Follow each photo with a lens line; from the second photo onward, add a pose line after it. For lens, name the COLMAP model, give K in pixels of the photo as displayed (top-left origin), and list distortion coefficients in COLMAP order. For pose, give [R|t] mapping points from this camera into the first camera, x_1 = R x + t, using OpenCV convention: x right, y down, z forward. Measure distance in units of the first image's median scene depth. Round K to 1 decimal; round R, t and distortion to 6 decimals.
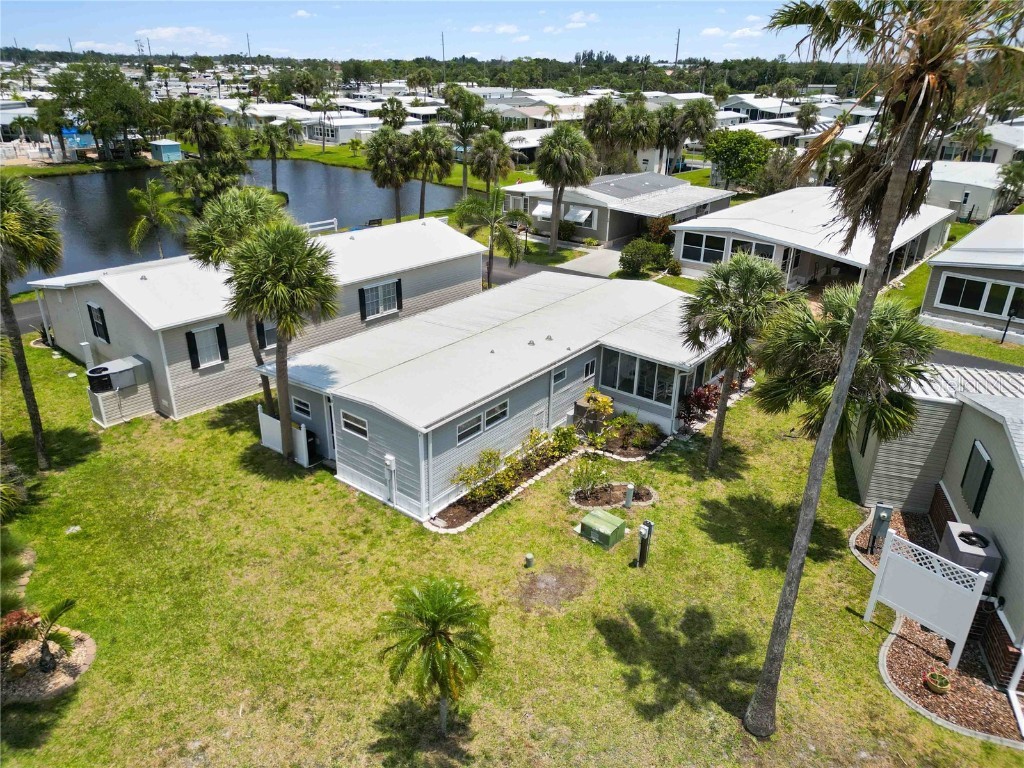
lens RADIAL K [[714.6, 0, 508.5], [0, 714.6, 384.5], [0, 0, 1]] dist [0.061710, -0.056007]
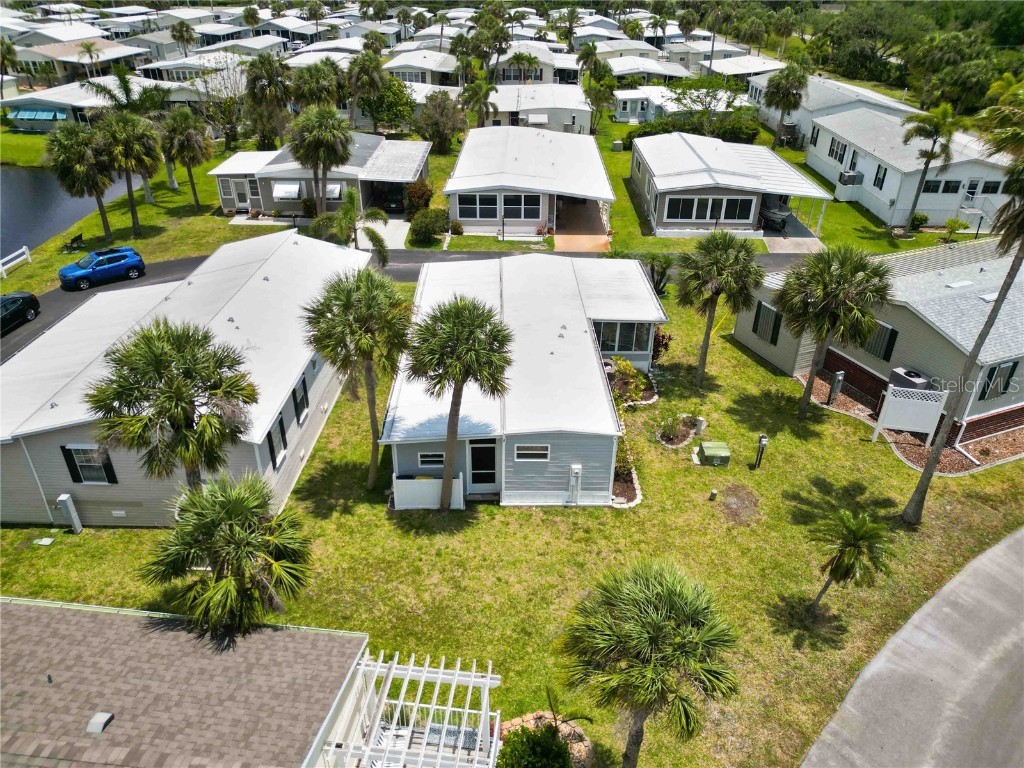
lens RADIAL K [[714.6, 0, 508.5], [0, 714.6, 384.5], [0, 0, 1]] dist [0.061710, -0.056007]
pose [[0.776426, -0.324872, 0.540019, -0.697412], [0.260565, 0.945704, 0.194295, -0.234072], [-0.573819, -0.010146, 0.818920, 0.086610]]
